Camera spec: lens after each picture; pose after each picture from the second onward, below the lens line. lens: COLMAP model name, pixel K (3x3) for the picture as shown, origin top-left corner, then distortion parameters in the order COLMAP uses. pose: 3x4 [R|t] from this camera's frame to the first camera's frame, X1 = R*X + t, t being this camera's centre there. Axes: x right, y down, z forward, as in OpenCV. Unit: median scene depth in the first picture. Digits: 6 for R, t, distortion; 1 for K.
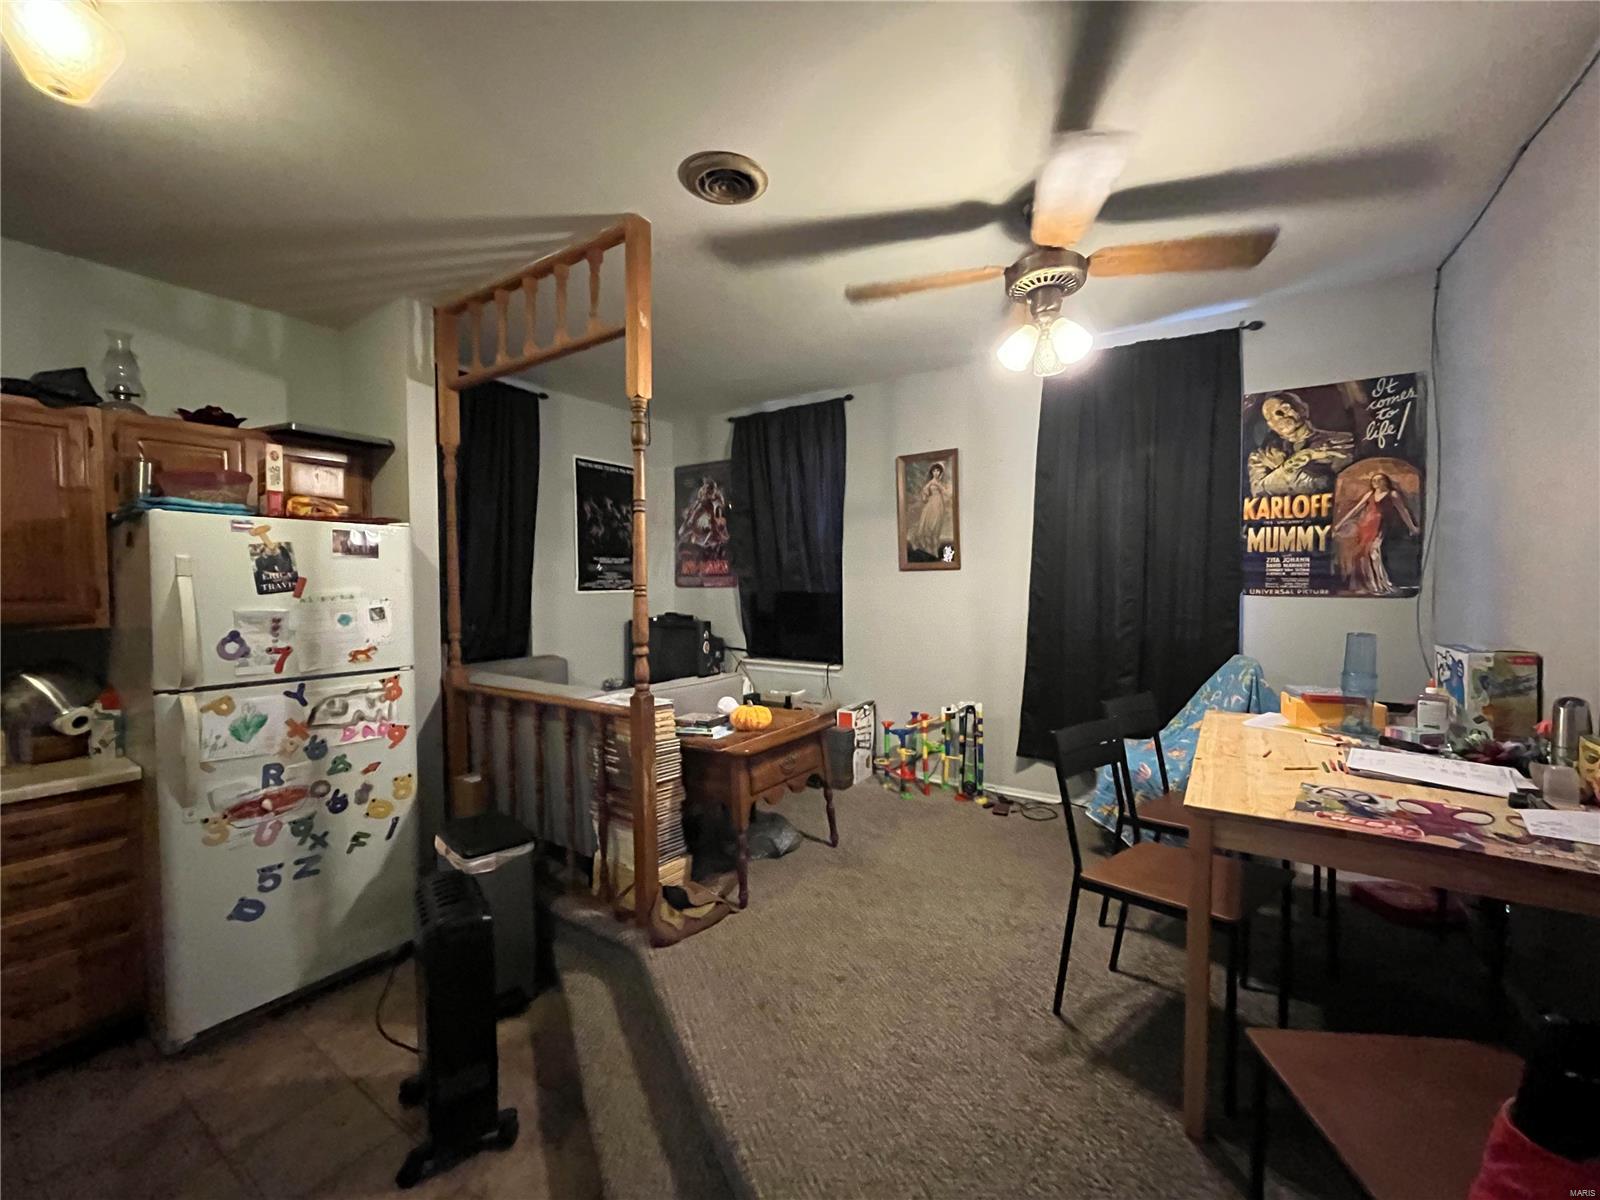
lens RADIAL K [[641.7, 0, 795.4], [0, 641.7, 604.5], [0, 0, 1]] dist [-0.006156, 0.000659]
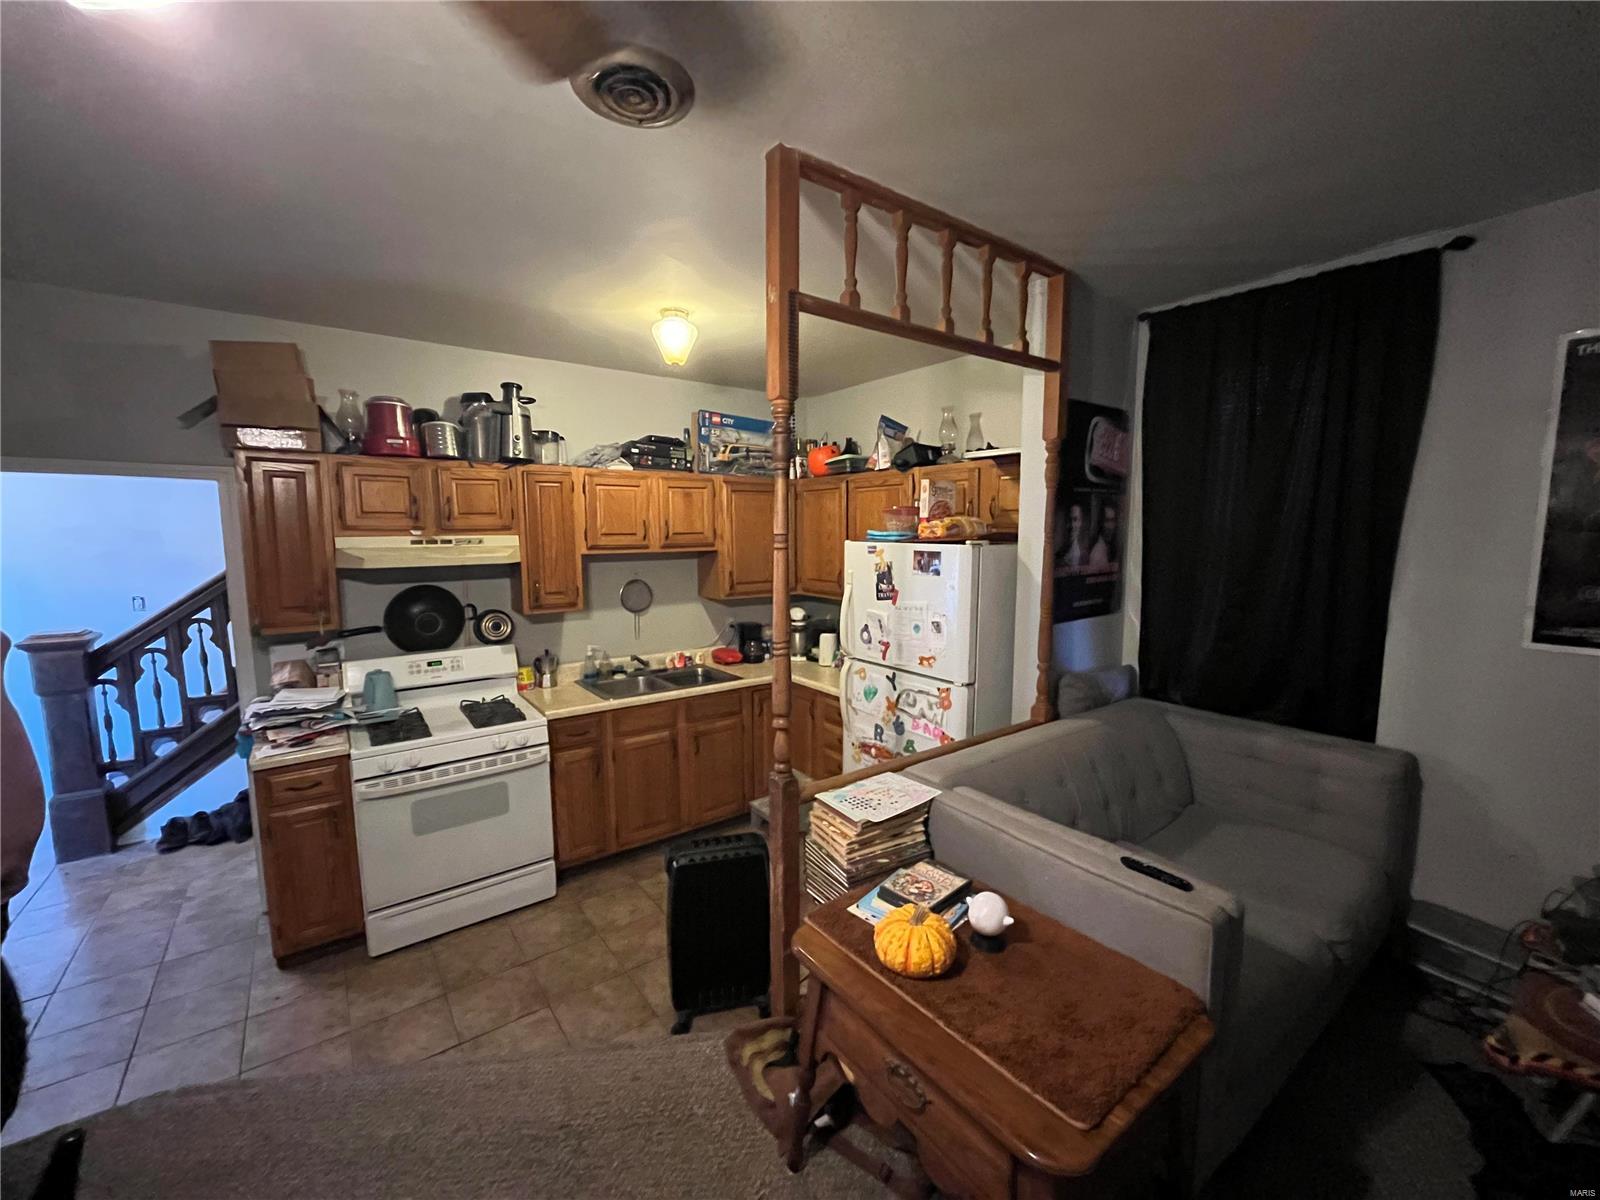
lens RADIAL K [[641.7, 0, 806.7], [0, 641.7, 604.7], [0, 0, 1]] dist [-0.006156, 0.000659]
pose [[-0.319905, 0.114825, -0.940466, 0.463110], [-0.030286, 0.990882, 0.131283, -0.170525], [0.946965, 0.070481, -0.313511, 1.216742]]
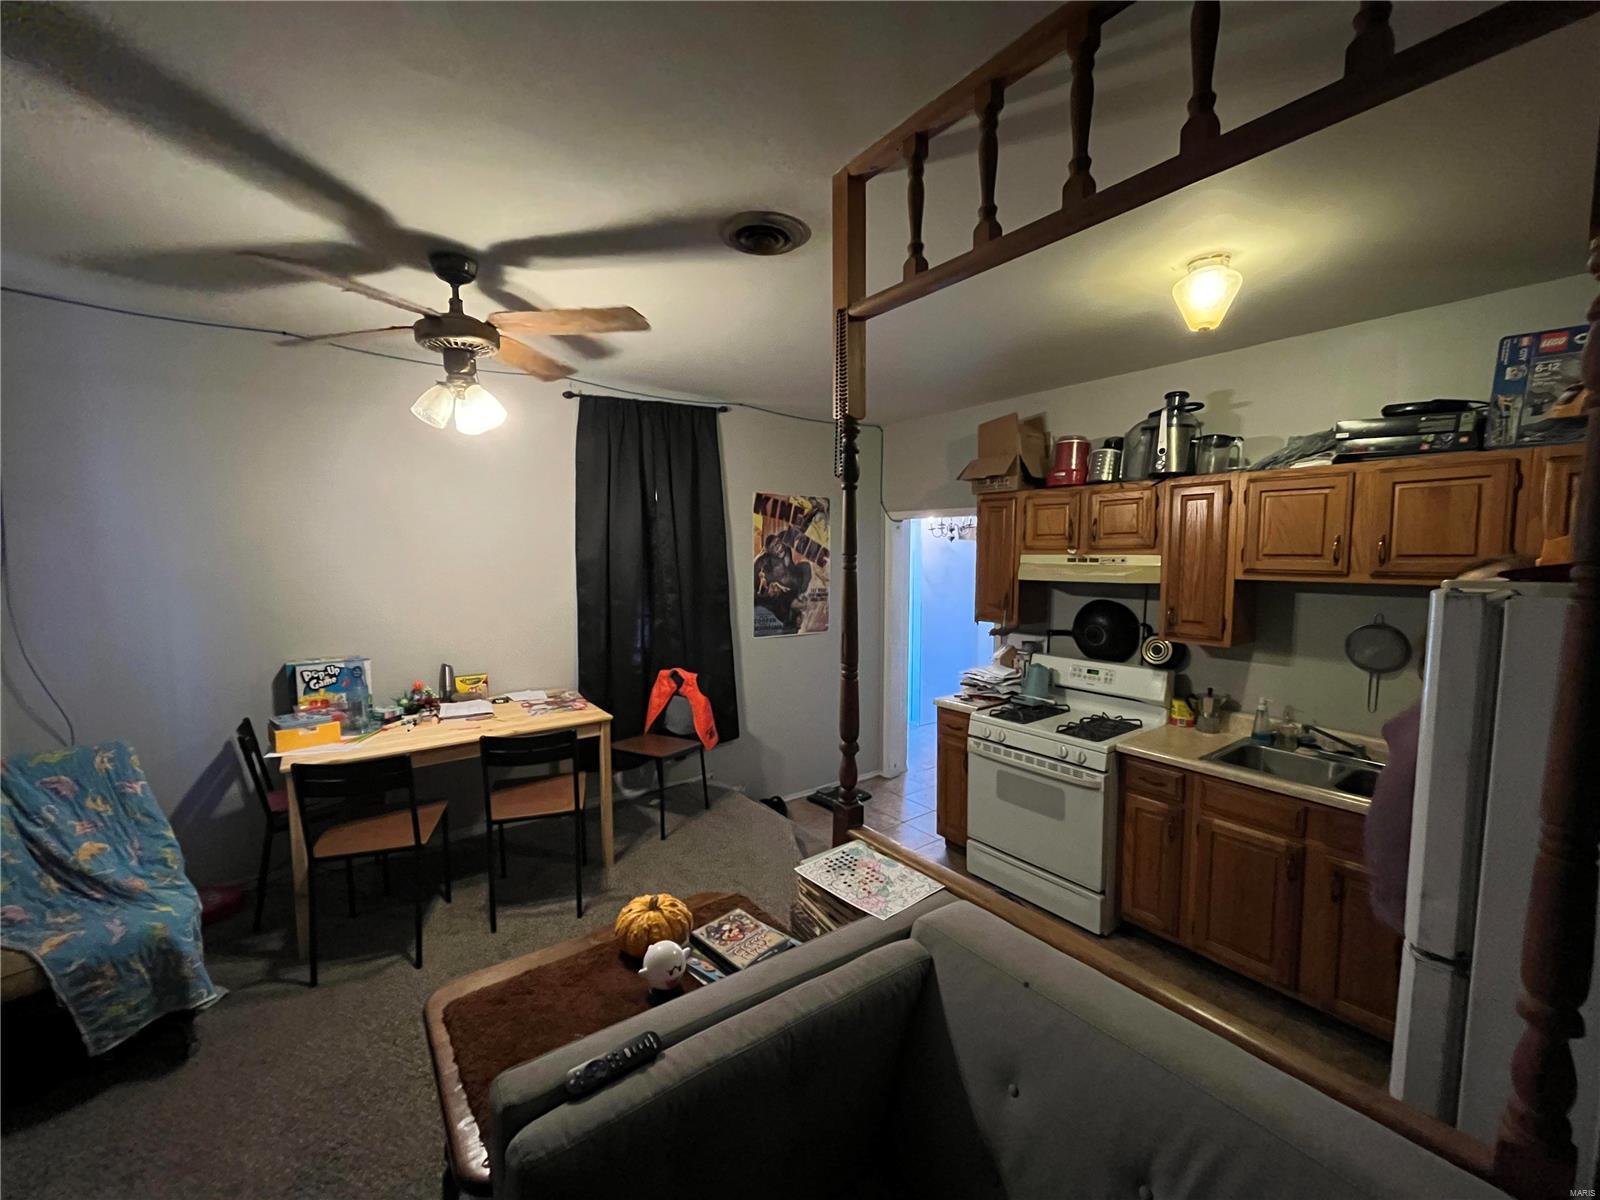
lens RADIAL K [[641.7, 0, 791.1], [0, 641.7, 599.2], [0, 0, 1]] dist [-0.006156, 0.000659]
pose [[-0.943039, -0.019847, 0.332089, -0.408431], [0.017370, 0.993920, 0.108725, -0.183552], [-0.332228, 0.108300, -0.936961, 1.662967]]
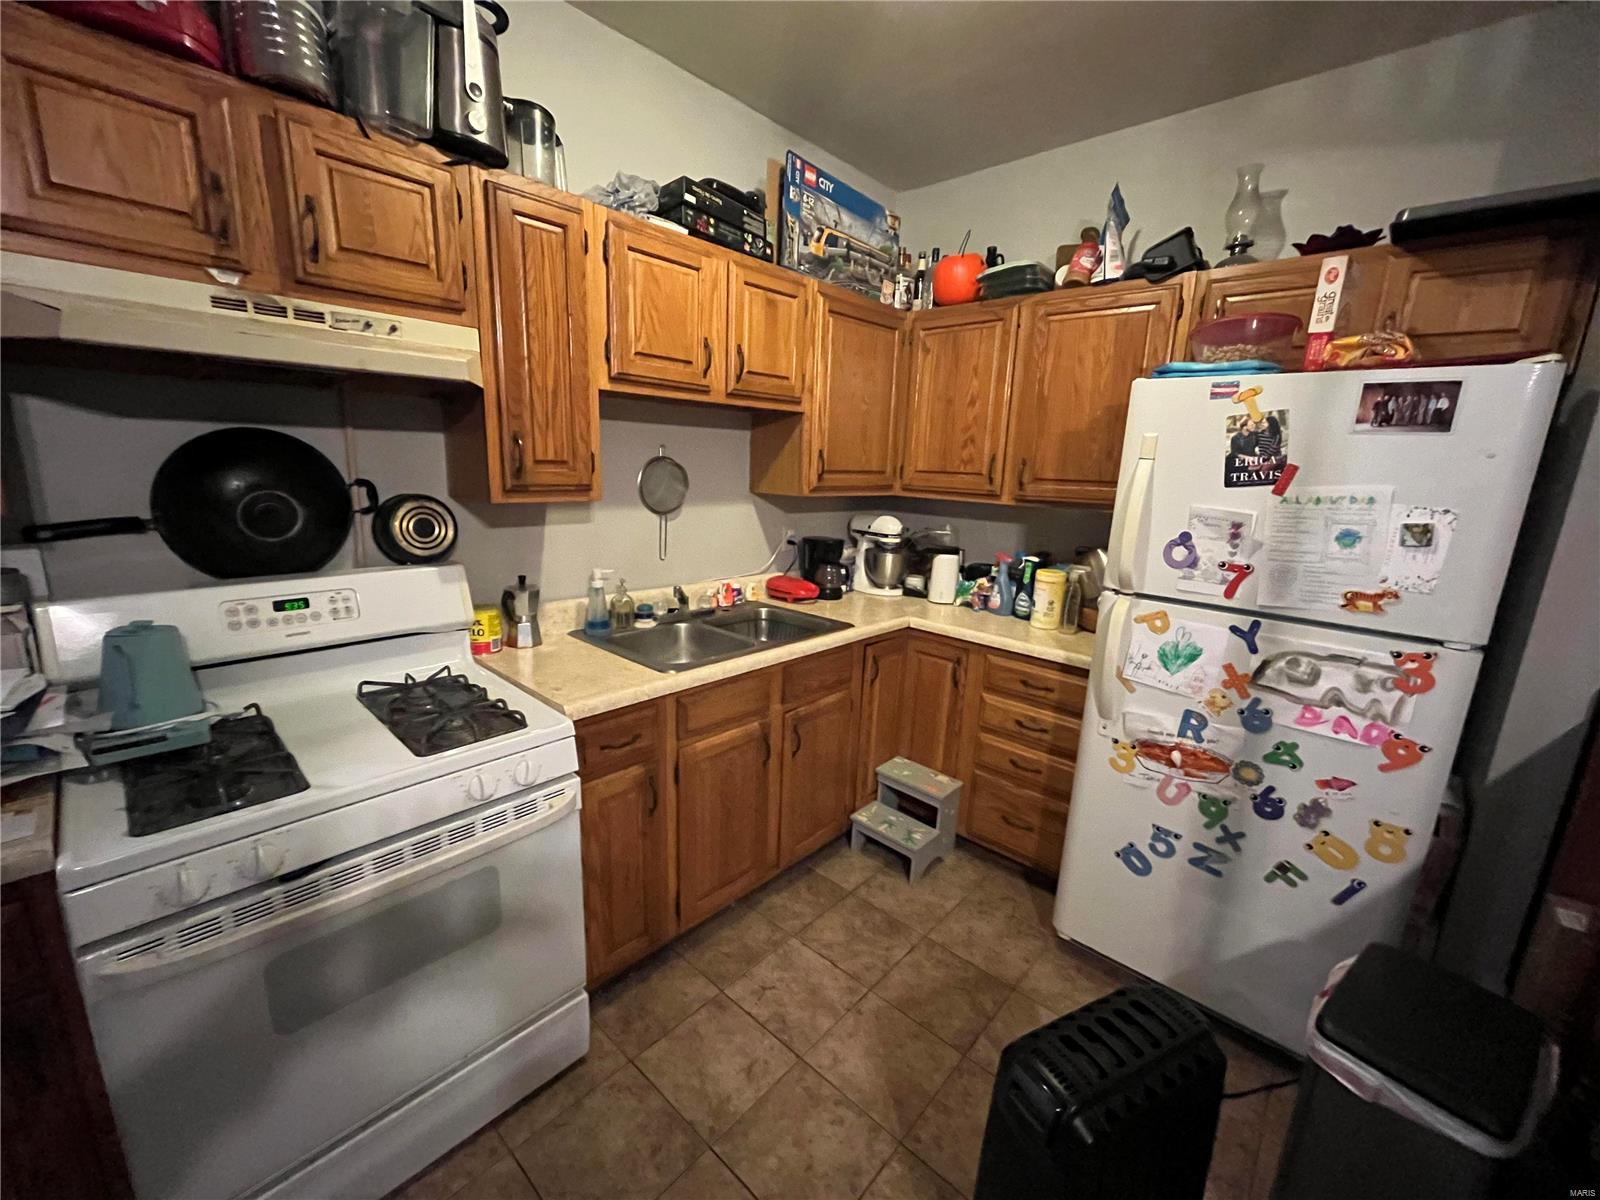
lens RADIAL K [[641.7, 0, 803.5], [0, 641.7, 603.2], [0, 0, 1]] dist [-0.006156, 0.000659]
pose [[-0.138688, 0.213248, -0.967104, -0.037845], [-0.072860, 0.971698, 0.224710, -0.014911], [0.987652, 0.101627, -0.119226, 0.591920]]
